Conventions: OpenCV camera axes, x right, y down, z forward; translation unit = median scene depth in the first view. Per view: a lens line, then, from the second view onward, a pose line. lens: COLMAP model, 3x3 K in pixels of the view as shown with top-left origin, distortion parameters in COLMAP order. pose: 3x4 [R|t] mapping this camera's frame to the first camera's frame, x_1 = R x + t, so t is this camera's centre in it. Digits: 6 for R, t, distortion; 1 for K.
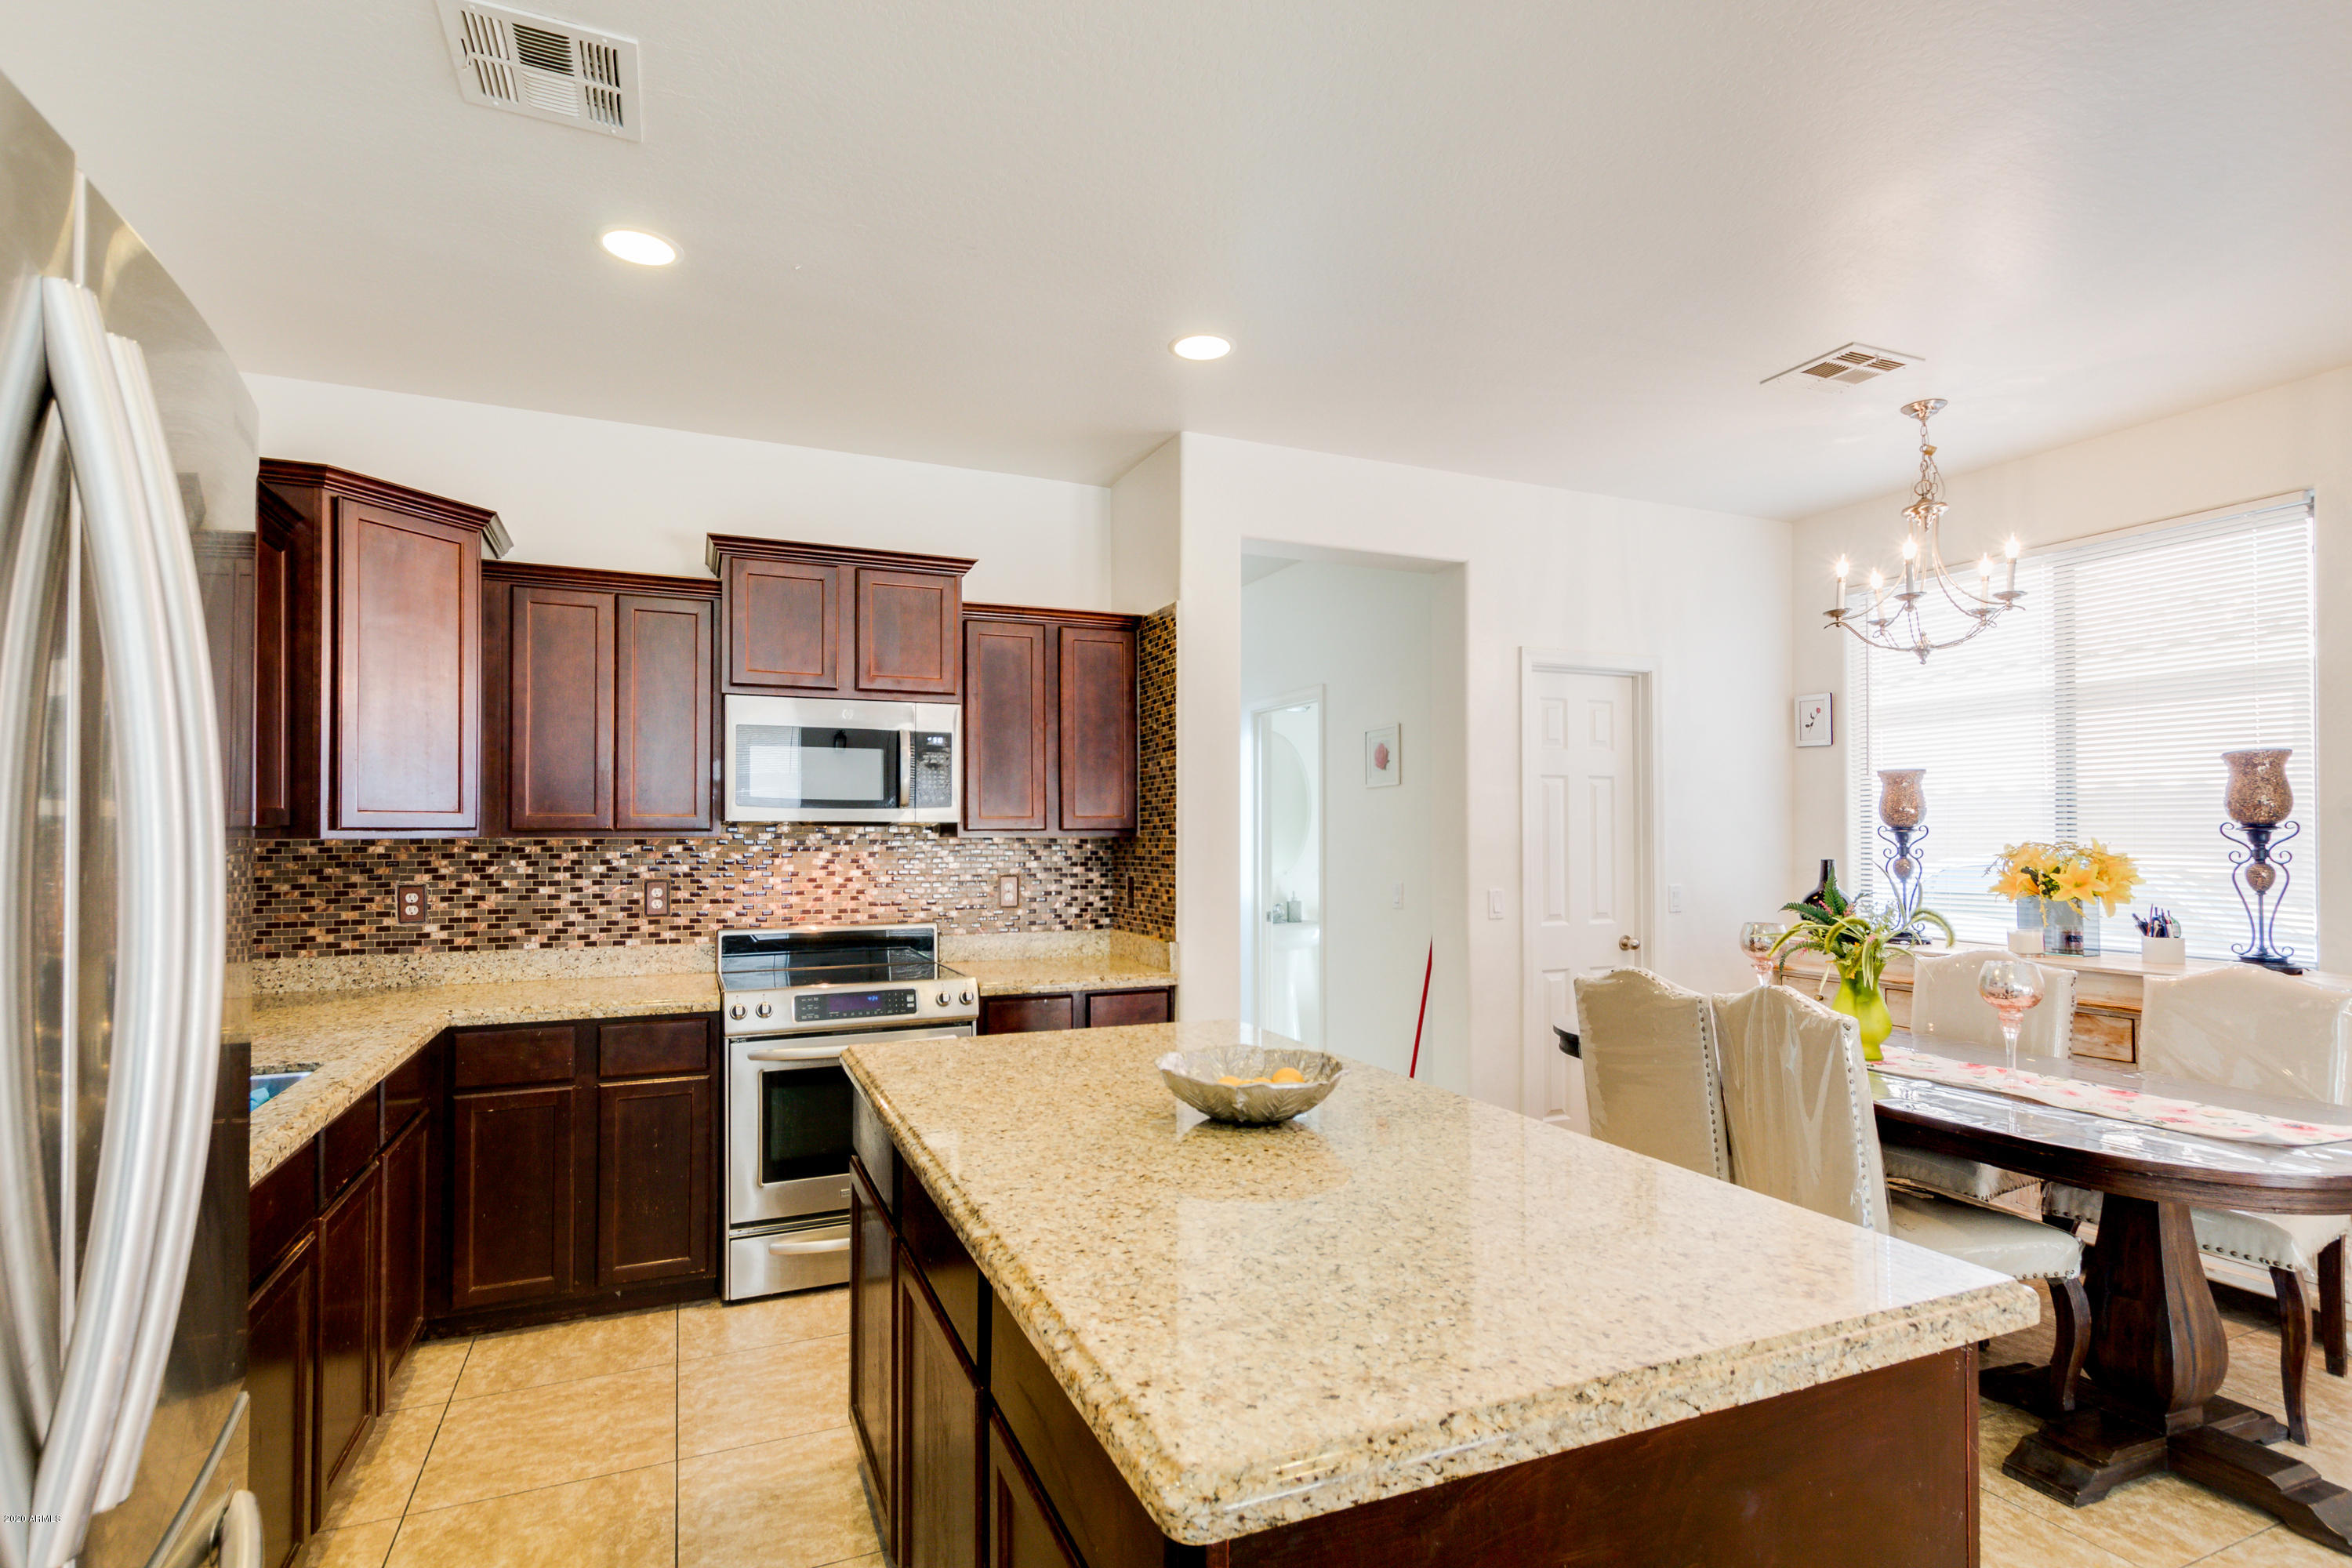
lens RADIAL K [[1145.0, 0, 1173.7], [0, 1145.0, 826.6], [0, 0, 1]] dist [0.016075, -0.003270]
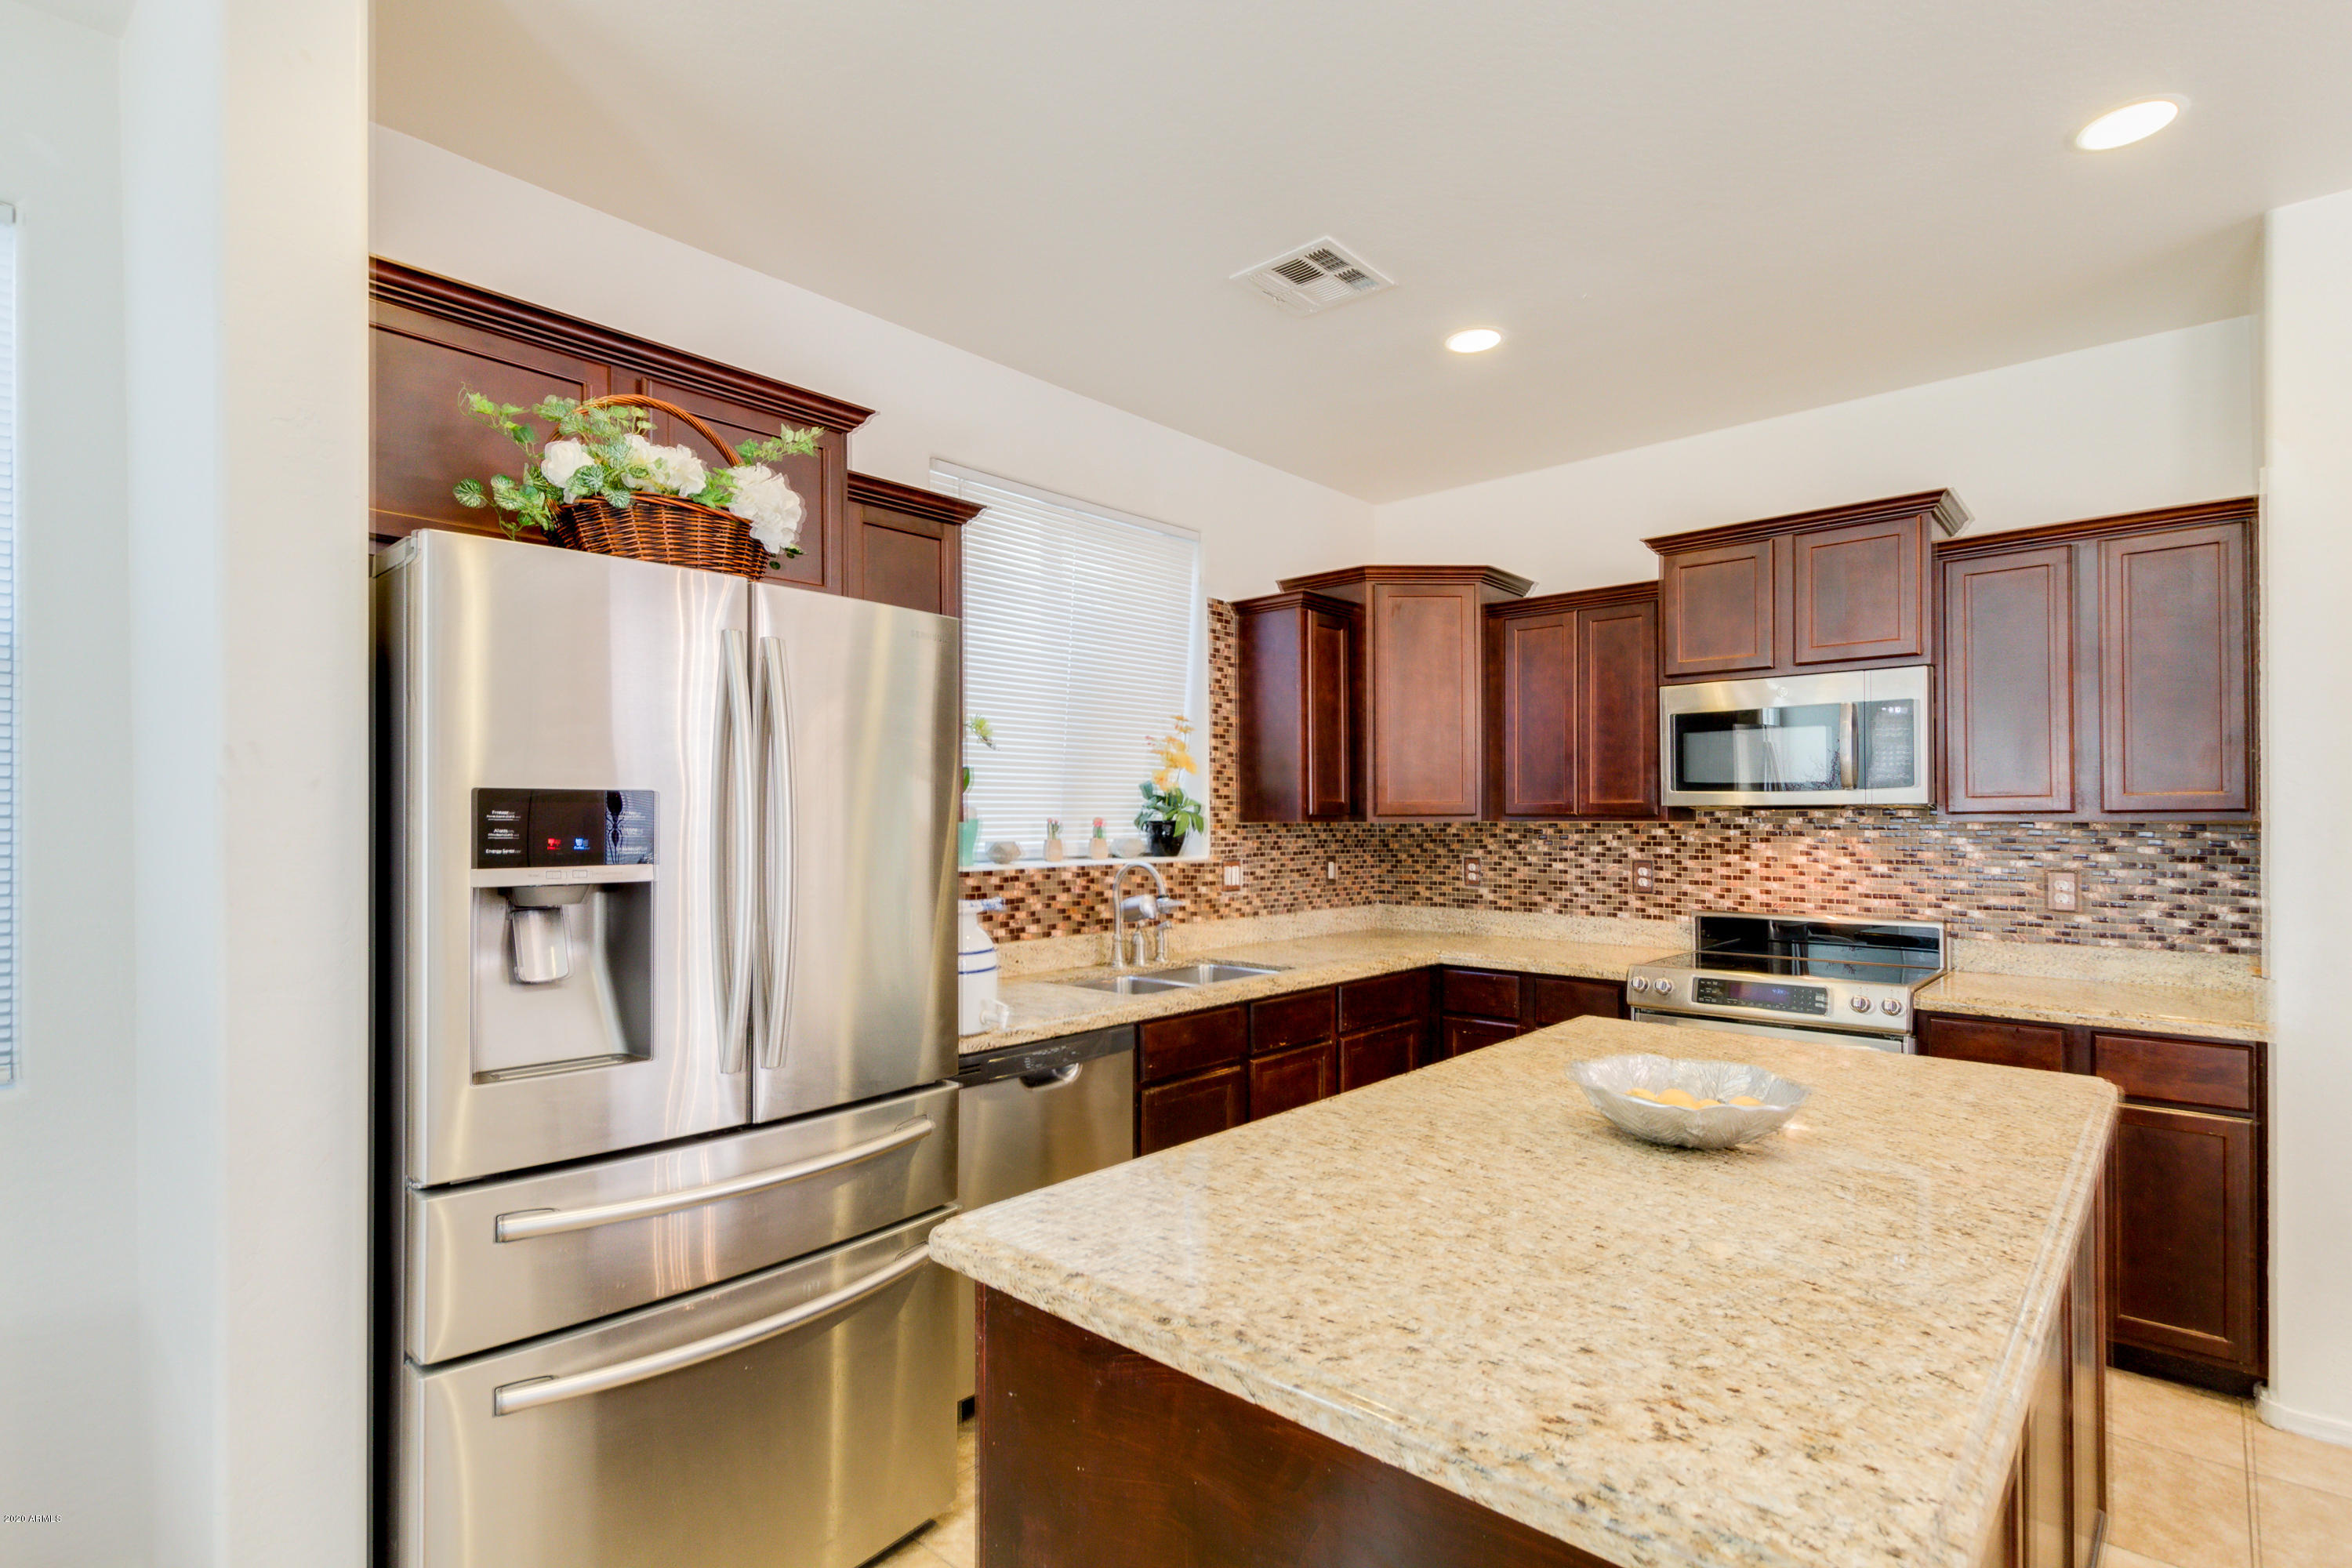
lens RADIAL K [[1145.0, 0, 1179.0], [0, 1145.0, 806.3], [0, 0, 1]] dist [0.016075, -0.003270]
pose [[0.409440, -0.011362, -0.912266, 0.373277], [0.006917, 0.999932, -0.009349, 0.002291], [0.912311, -0.002482, 0.409491, 0.151077]]
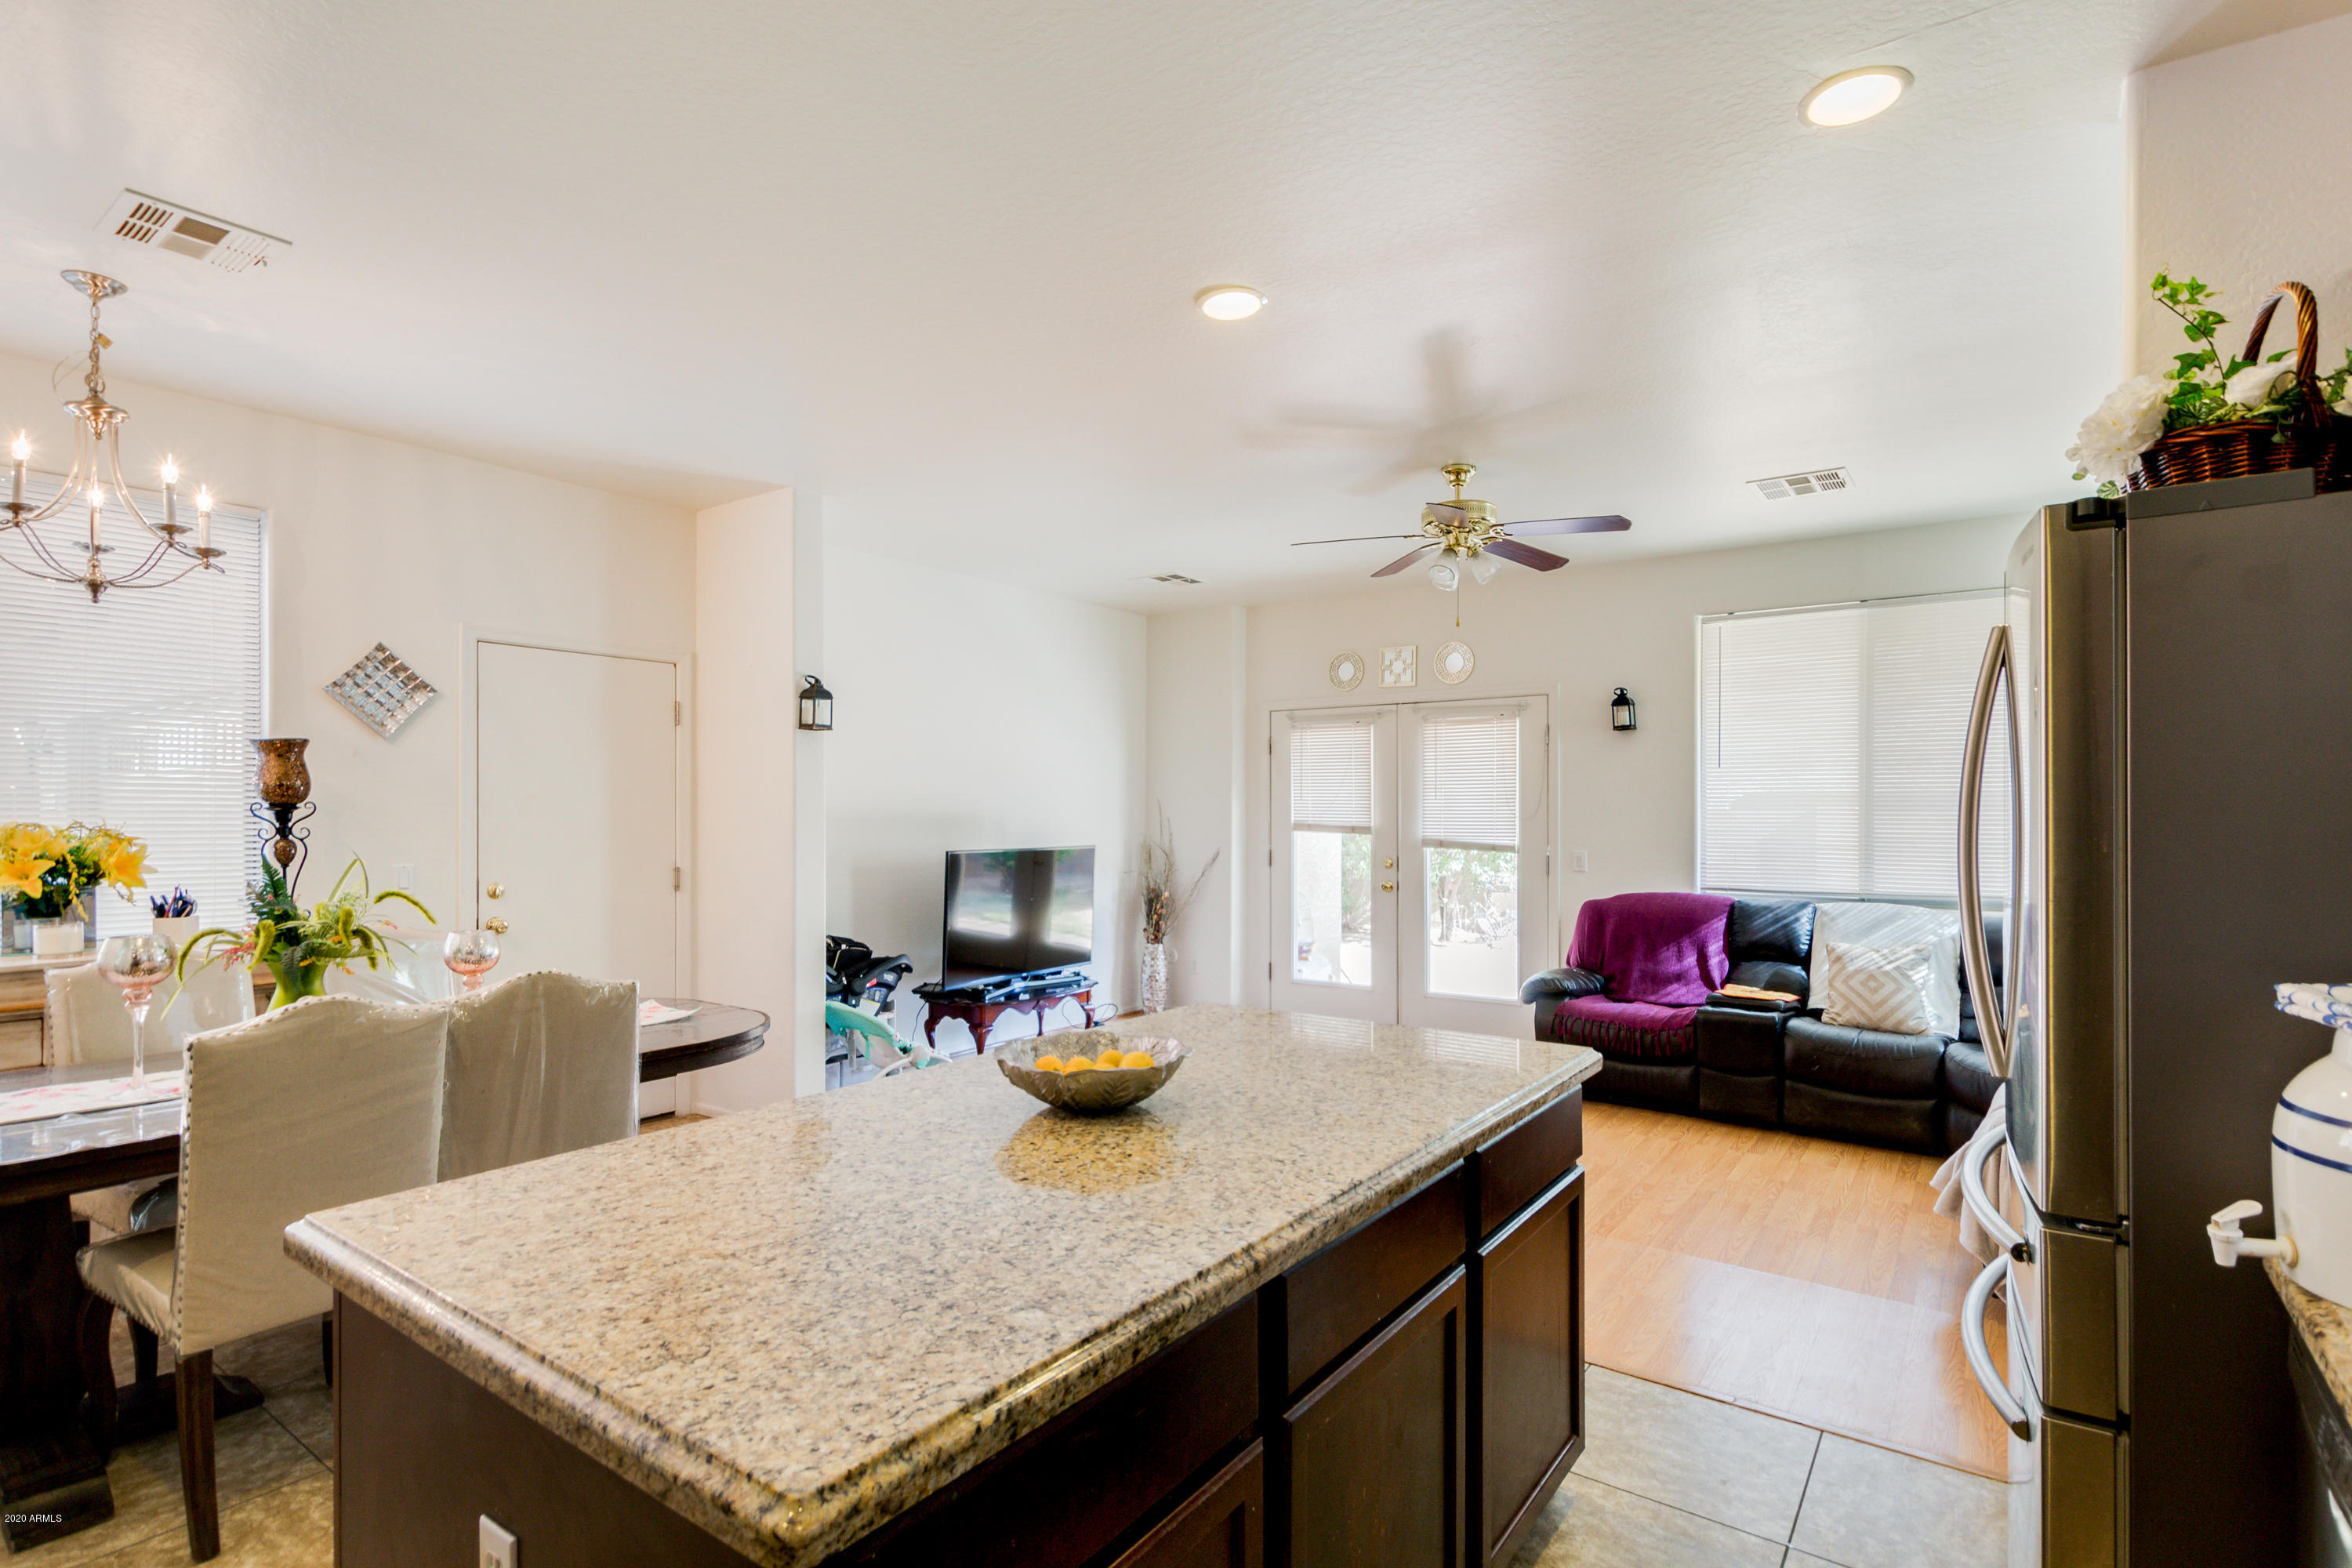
lens RADIAL K [[1145.0, 0, 1188.8], [0, 1145.0, 773.4], [0, 0, 1]] dist [0.016075, -0.003270]
pose [[-0.509290, 0.029034, 0.860105, -0.428967], [-0.004644, 0.999323, -0.036484, 0.004282], [-0.860582, -0.022575, -0.508811, 0.749499]]
